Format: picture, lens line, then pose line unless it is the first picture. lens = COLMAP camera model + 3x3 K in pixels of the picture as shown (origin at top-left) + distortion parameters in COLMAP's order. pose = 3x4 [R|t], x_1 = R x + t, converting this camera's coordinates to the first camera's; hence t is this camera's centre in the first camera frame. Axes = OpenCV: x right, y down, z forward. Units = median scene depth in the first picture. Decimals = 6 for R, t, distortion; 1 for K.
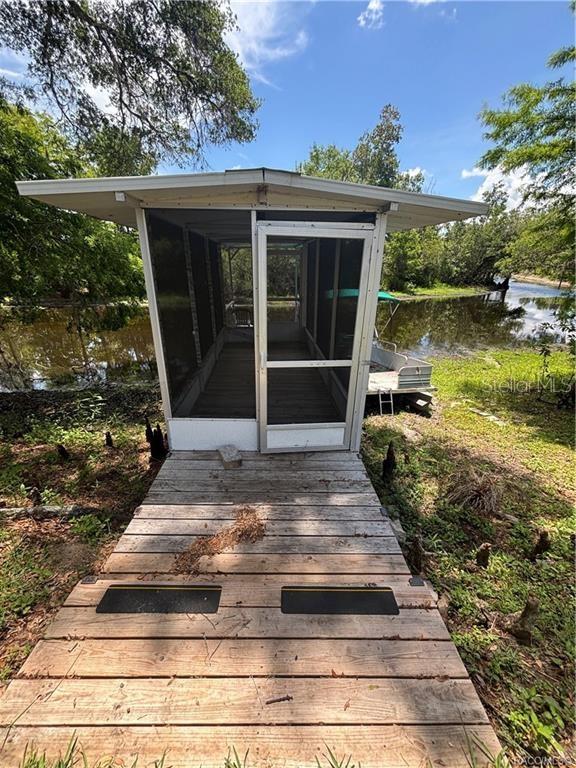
lens RADIAL K [[311.2, 0, 287.8], [0, 311.2, 380.2], [0, 0, 1]] dist [0.001905, 0.000392]
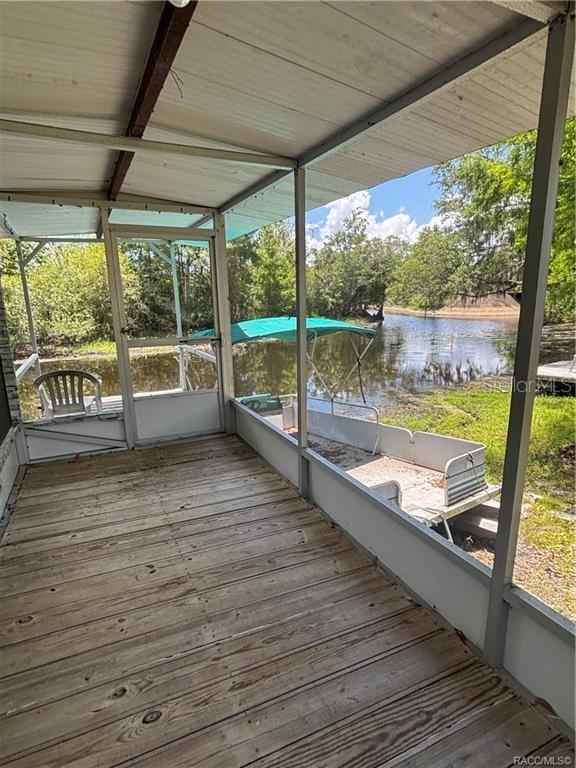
lens RADIAL K [[404.2, 0, 296.2], [0, 404.2, 384.5], [0, 0, 1]] dist [0.007568, -0.005110]
pose [[0.914173, -0.104500, 0.391621, -0.047073], [0.161652, 0.980026, -0.115839, -0.064510], [-0.371693, 0.169203, 0.912806, 0.246011]]
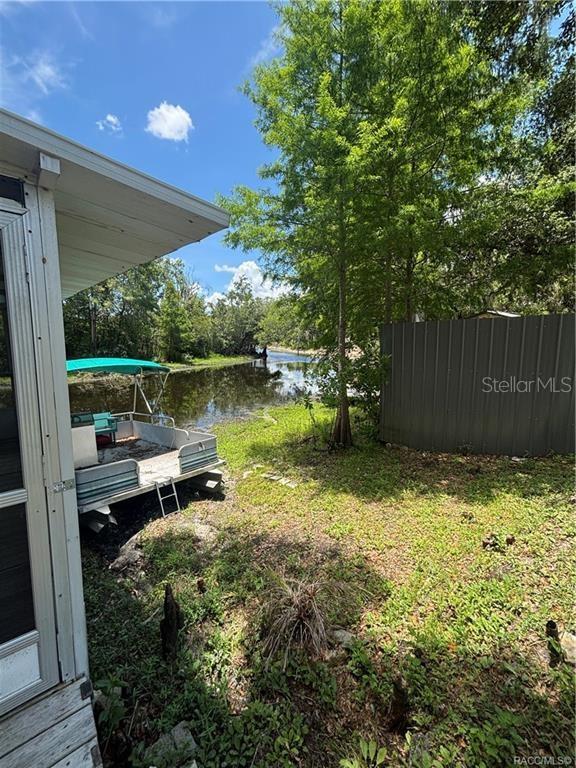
lens RADIAL K [[311.2, 0, 296.0], [0, 311.2, 380.9], [0, 0, 1]] dist [0.001905, 0.000392]
pose [[0.770942, -0.083007, 0.631473, 0.050790], [0.219287, 0.965446, -0.140811, -0.013829], [-0.597965, 0.247031, 0.762505, 0.082046]]
